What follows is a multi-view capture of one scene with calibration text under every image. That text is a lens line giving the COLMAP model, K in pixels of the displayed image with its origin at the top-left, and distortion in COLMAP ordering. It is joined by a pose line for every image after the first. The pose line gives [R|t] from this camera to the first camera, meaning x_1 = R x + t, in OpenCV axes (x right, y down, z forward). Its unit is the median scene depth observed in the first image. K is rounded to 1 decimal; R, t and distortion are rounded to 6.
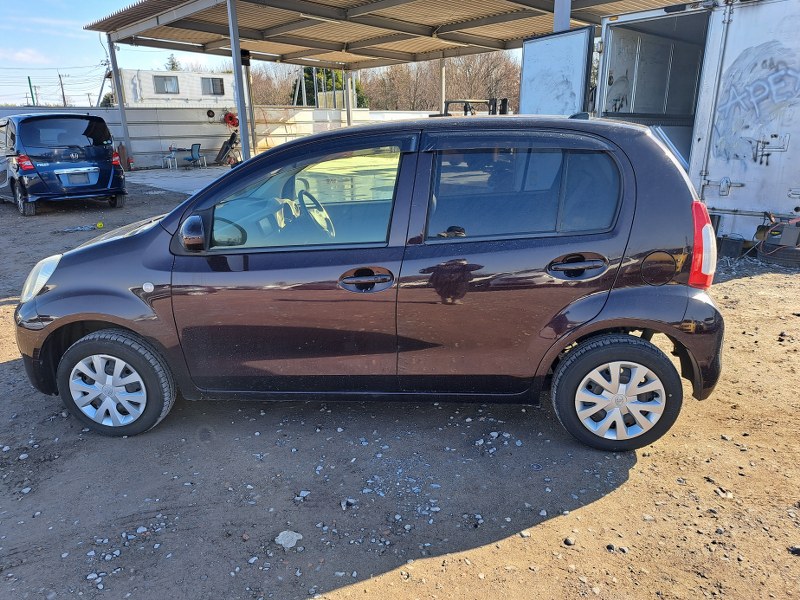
lens RADIAL K [[570.0, 0, 397.5], [0, 570.0, 299.8], [0, 0, 1]] dist [0.048978, -0.030062]
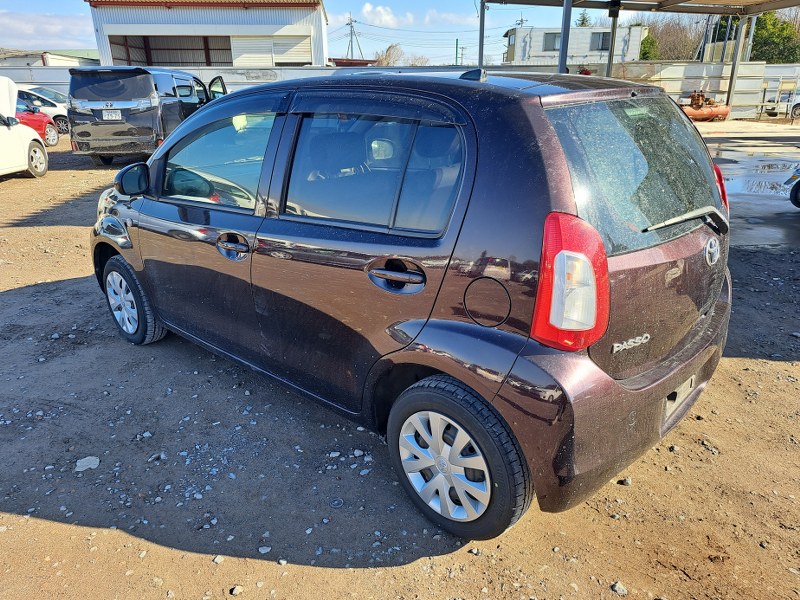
lens RADIAL K [[570.0, 0, 397.5], [0, 570.0, 299.8], [0, 0, 1]] dist [0.048978, -0.030062]
pose [[0.805185, 0.220803, -0.550384, 0.686153], [-0.184363, 0.975312, 0.121562, -0.111677], [0.563637, 0.003591, 0.826014, 0.348627]]
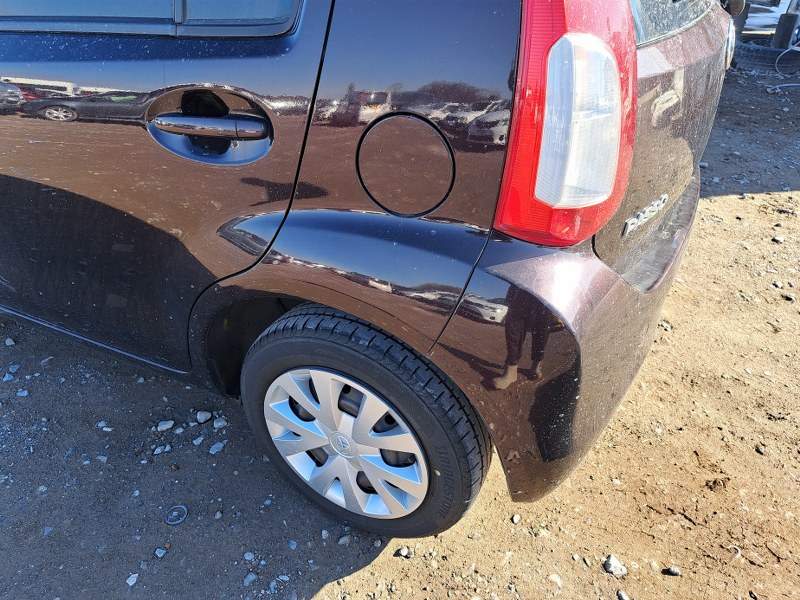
lens RADIAL K [[595.1, 0, 400.0], [0, 595.1, 300.0], [0, 0, 1]] dist [0.031259, -0.044375]
pose [[0.934417, 0.214880, -0.284061, 0.527452], [-0.122073, 0.942423, 0.311346, -0.083103], [0.334608, -0.256251, 0.906848, 0.607341]]
